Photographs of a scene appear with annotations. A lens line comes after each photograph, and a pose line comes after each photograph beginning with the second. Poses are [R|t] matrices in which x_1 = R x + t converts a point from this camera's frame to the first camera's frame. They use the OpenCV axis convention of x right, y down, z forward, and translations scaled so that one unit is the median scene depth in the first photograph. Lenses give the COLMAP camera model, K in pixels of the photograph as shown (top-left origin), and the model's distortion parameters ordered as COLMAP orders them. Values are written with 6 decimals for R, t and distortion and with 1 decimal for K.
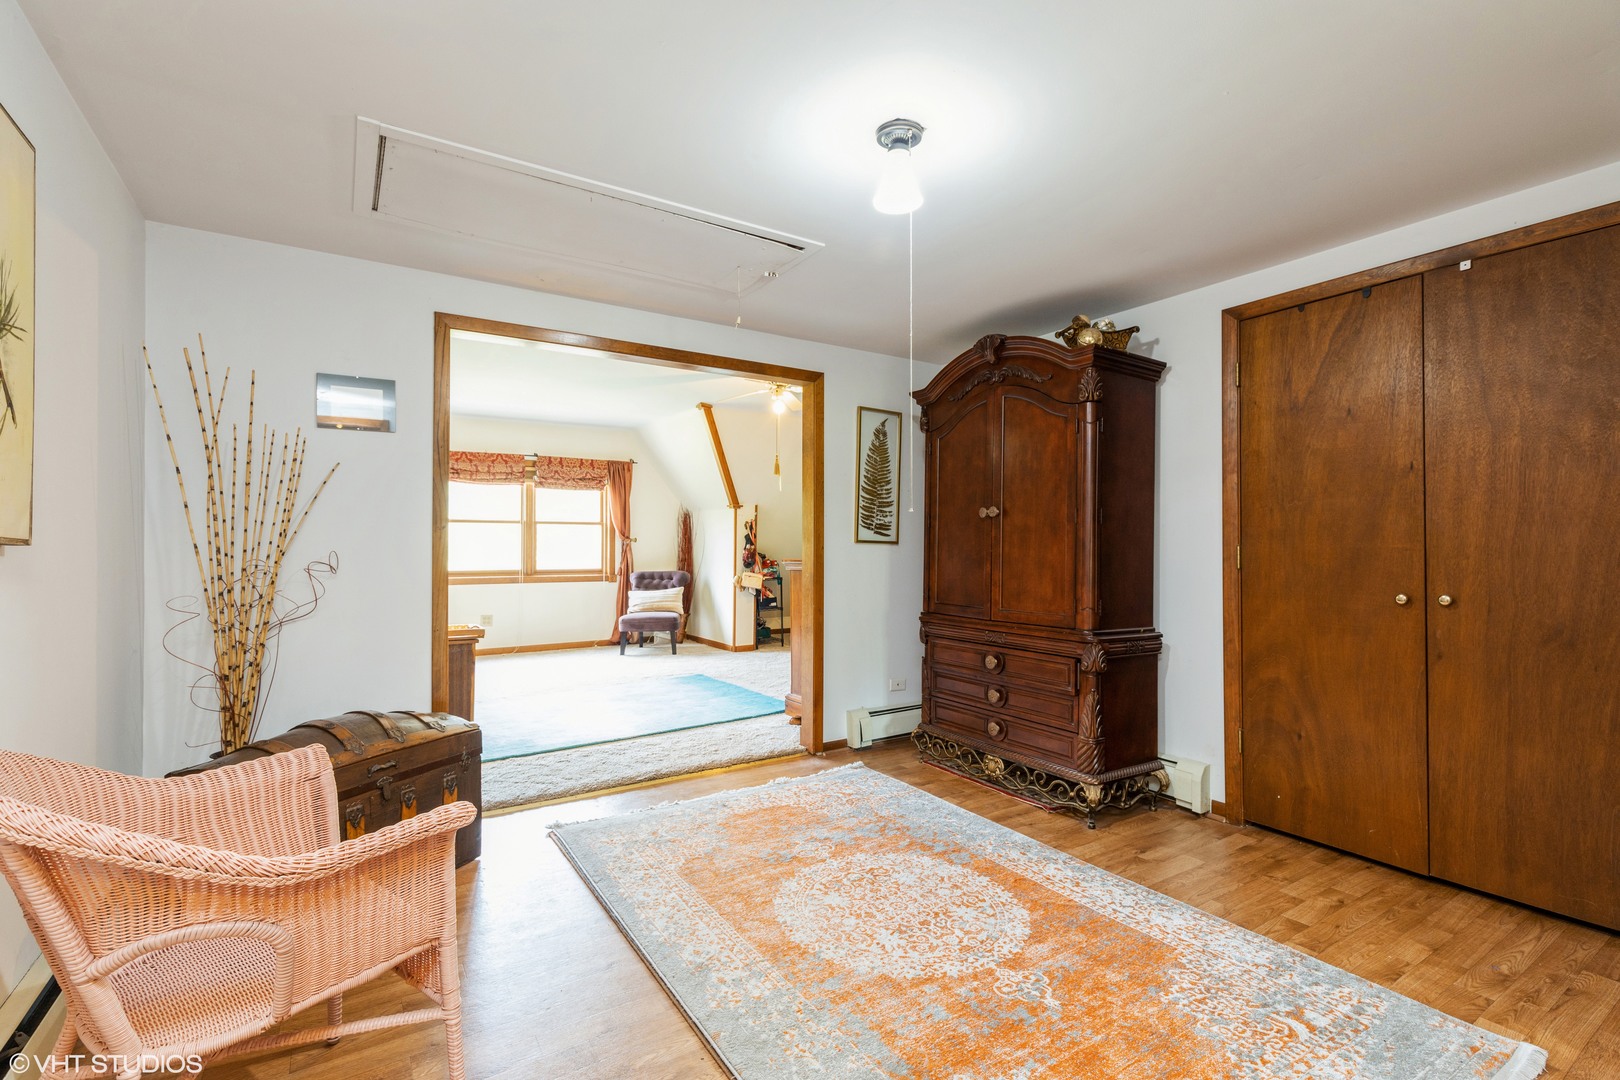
lens RADIAL K [[735.2, 0, 812.2], [0, 735.2, 544.8], [0, 0, 1]] dist [0.009271, -0.001725]
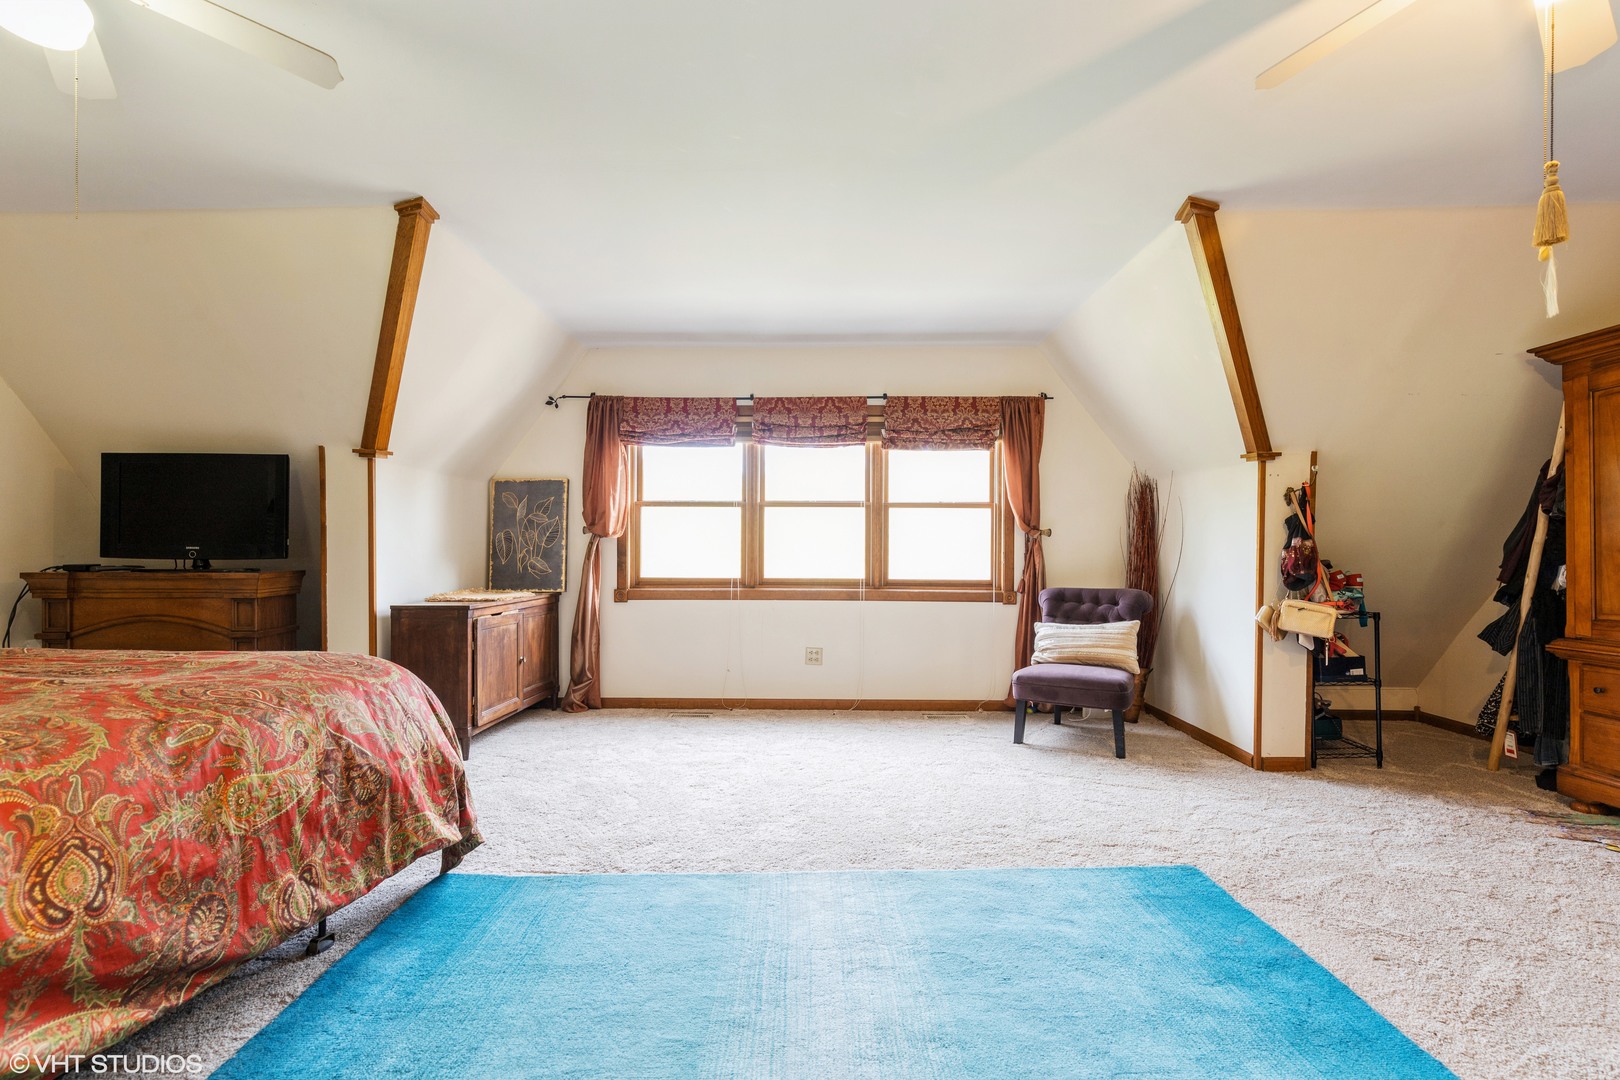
lens RADIAL K [[735.2, 0, 813.1], [0, 735.2, 540.3], [0, 0, 1]] dist [0.009271, -0.001725]
pose [[0.834332, -0.001244, -0.551261, -0.081376], [-0.004501, 0.999949, -0.009068, 0.006071], [0.551244, 0.010047, 0.834283, 0.441039]]
